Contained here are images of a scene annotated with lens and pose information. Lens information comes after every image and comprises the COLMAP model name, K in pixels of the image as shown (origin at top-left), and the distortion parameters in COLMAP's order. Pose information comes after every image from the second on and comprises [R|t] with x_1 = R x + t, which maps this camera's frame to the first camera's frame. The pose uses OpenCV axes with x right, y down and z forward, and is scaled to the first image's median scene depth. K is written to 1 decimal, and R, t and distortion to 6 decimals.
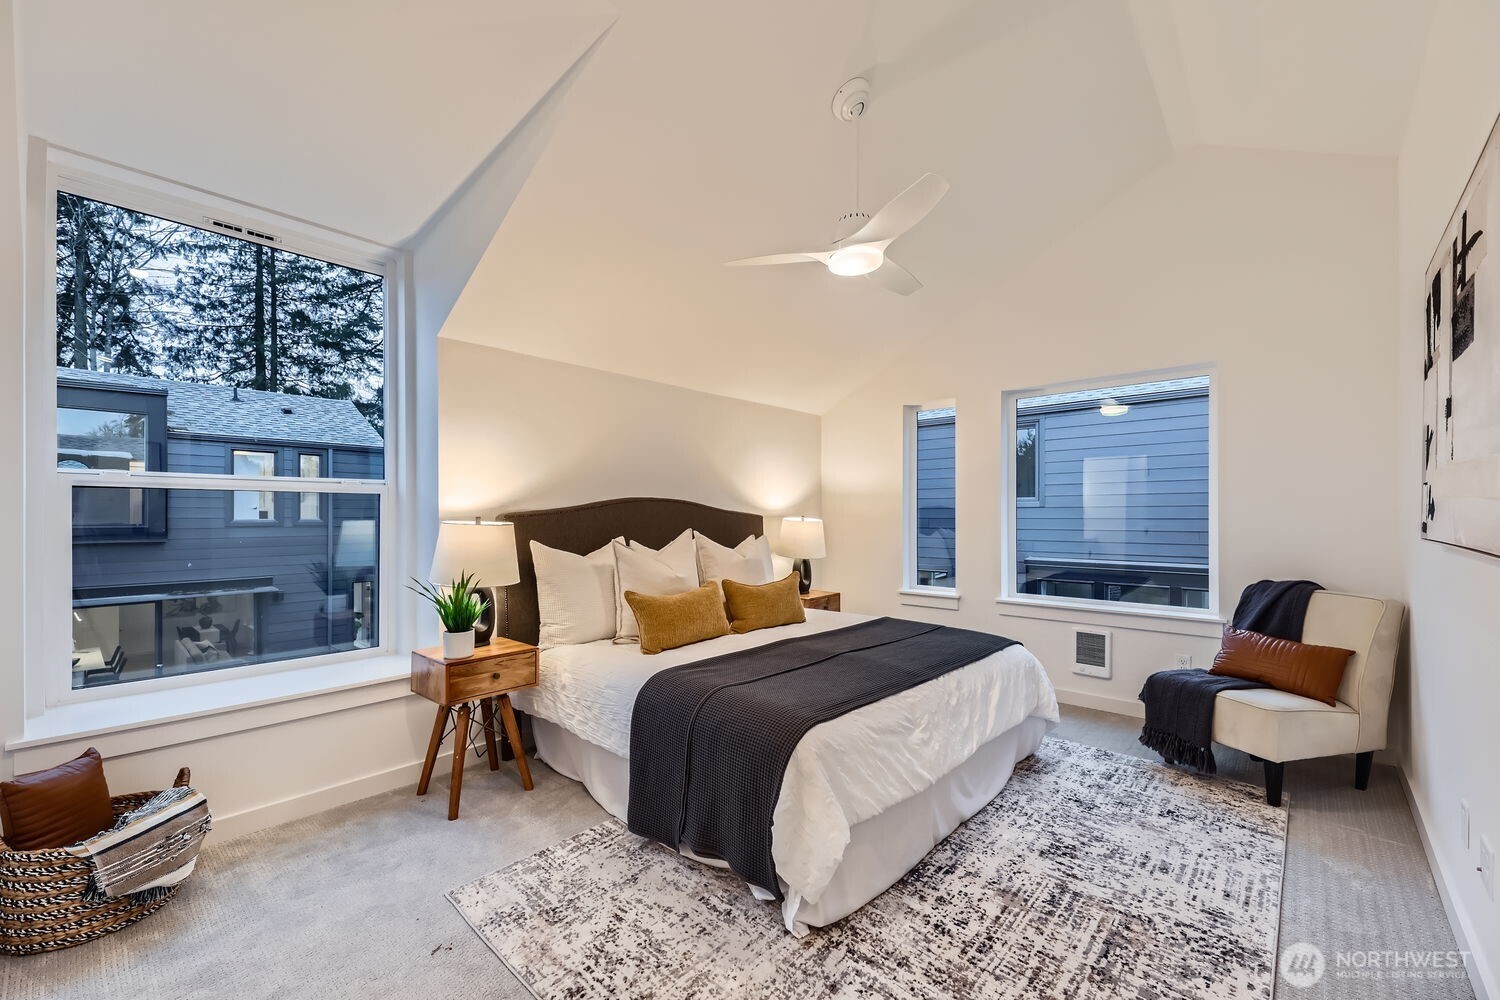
lens RADIAL K [[607.3, 0, 752.8], [0, 607.3, 508.9], [0, 0, 1]] dist [0.021155, -0.006729]
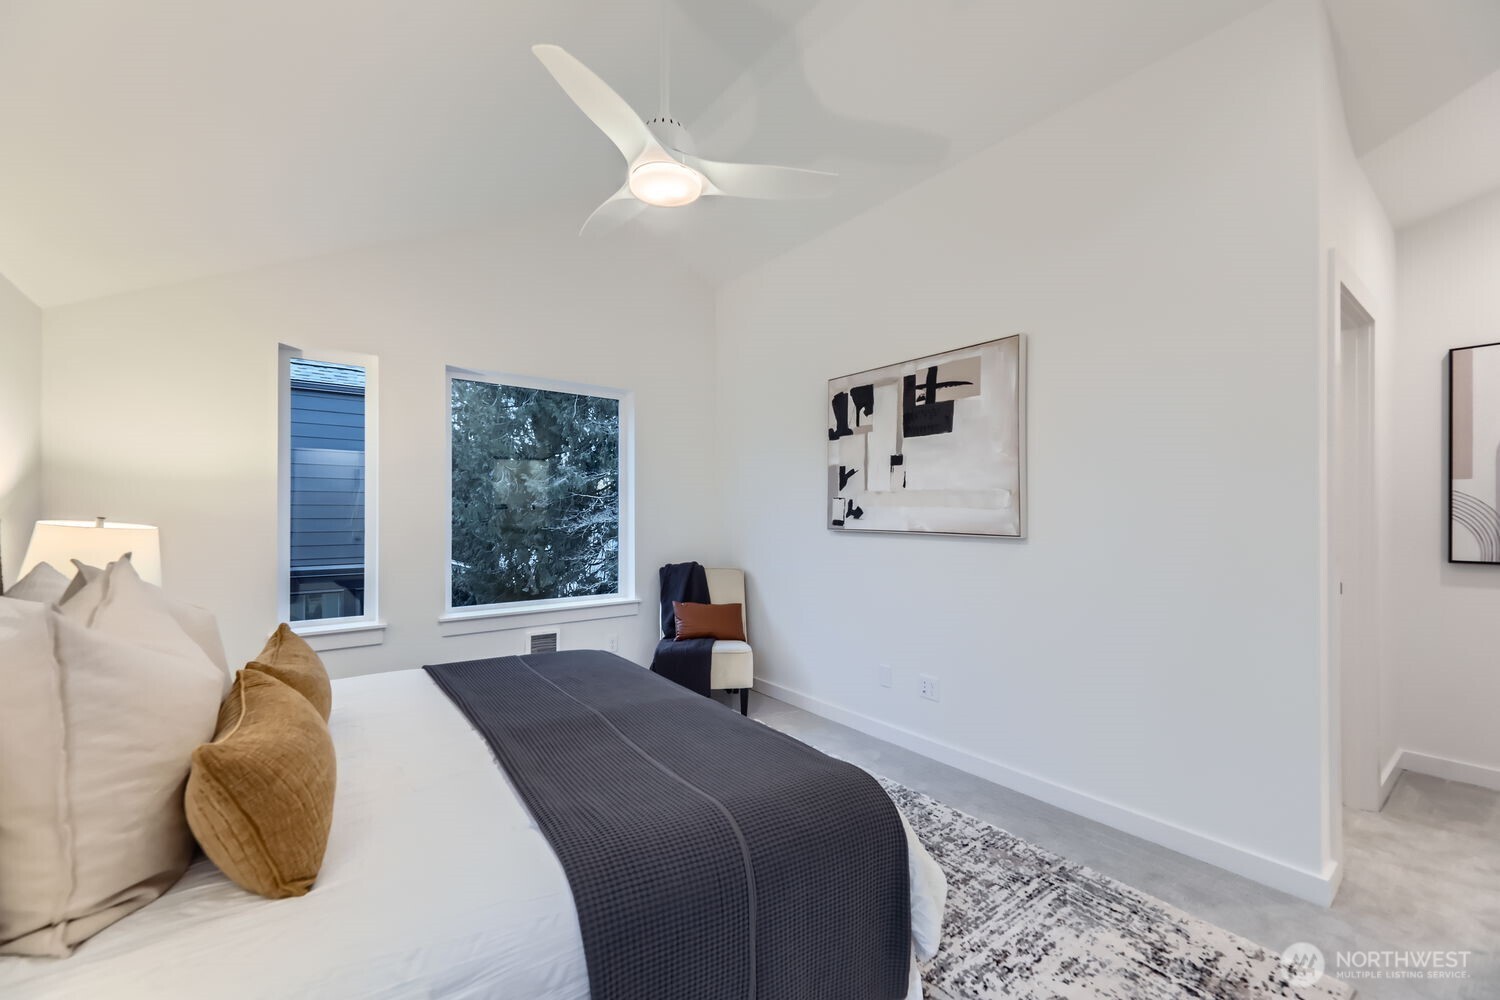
lens RADIAL K [[607.3, 0, 752.8], [0, 607.3, 508.9], [0, 0, 1]] dist [0.021155, -0.006729]
pose [[0.183285, 0.003886, 0.983052, -0.582402], [-0.004045, 0.999987, -0.003199, 0.002289], [-0.983051, -0.003391, 0.183298, 0.778700]]
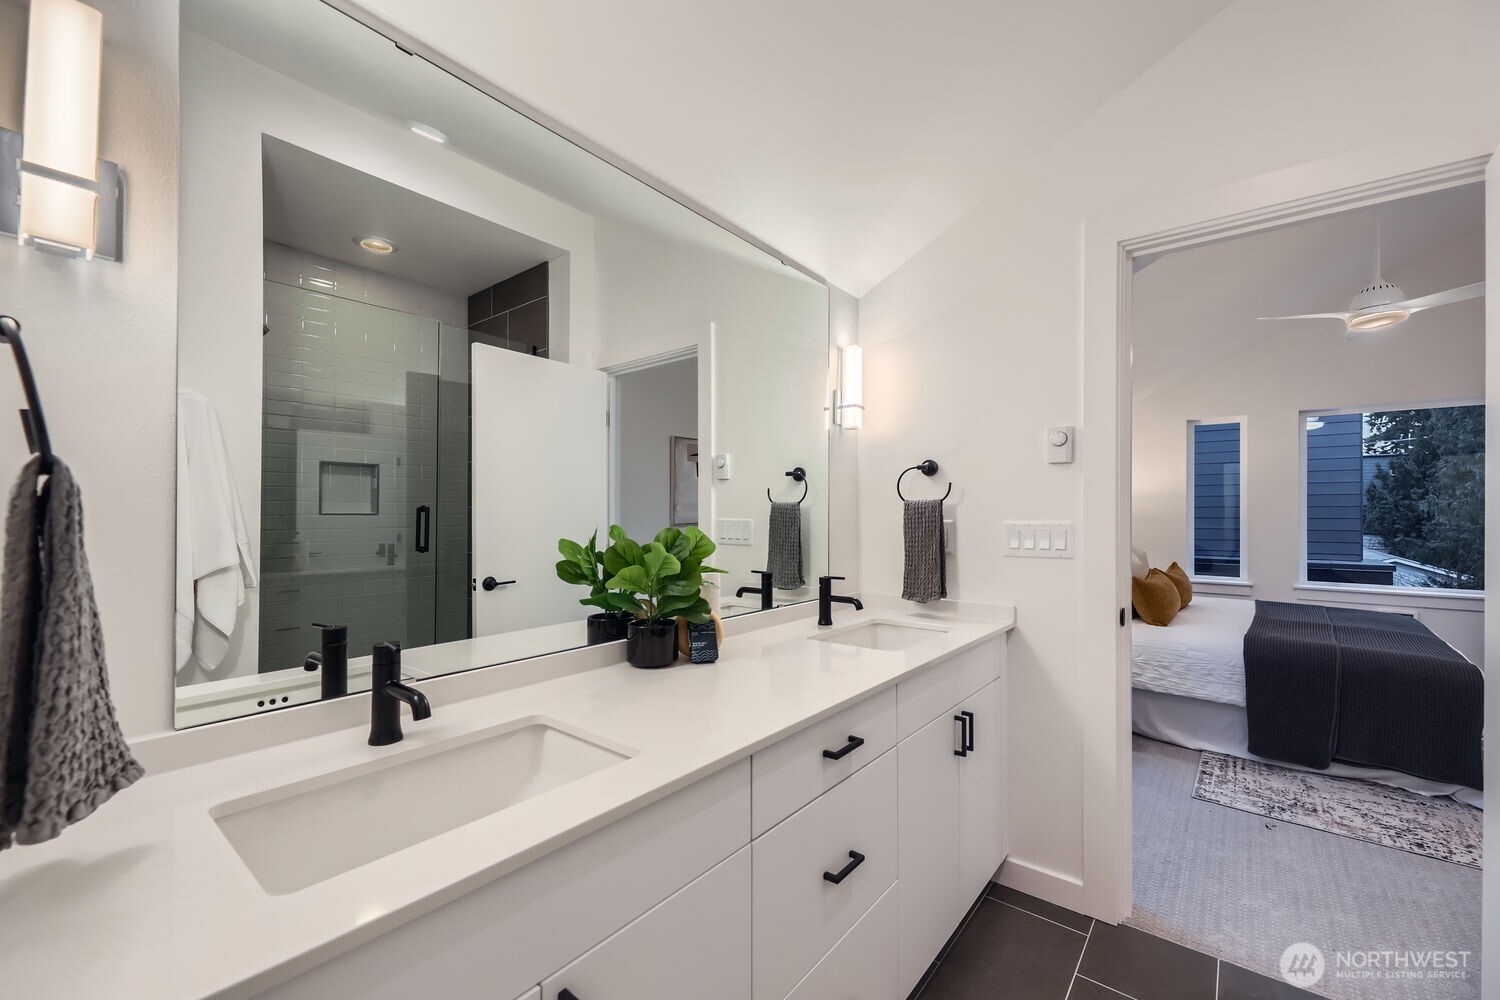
lens RADIAL K [[607.3, 0, 752.8], [0, 607.3, 508.9], [0, 0, 1]] dist [0.021155, -0.006729]
pose [[0.998645, 0.002618, 0.051973, -1.260775], [-0.002760, 0.999993, 0.002659, -0.003778], [-0.051966, -0.002799, 0.998645, -0.240829]]
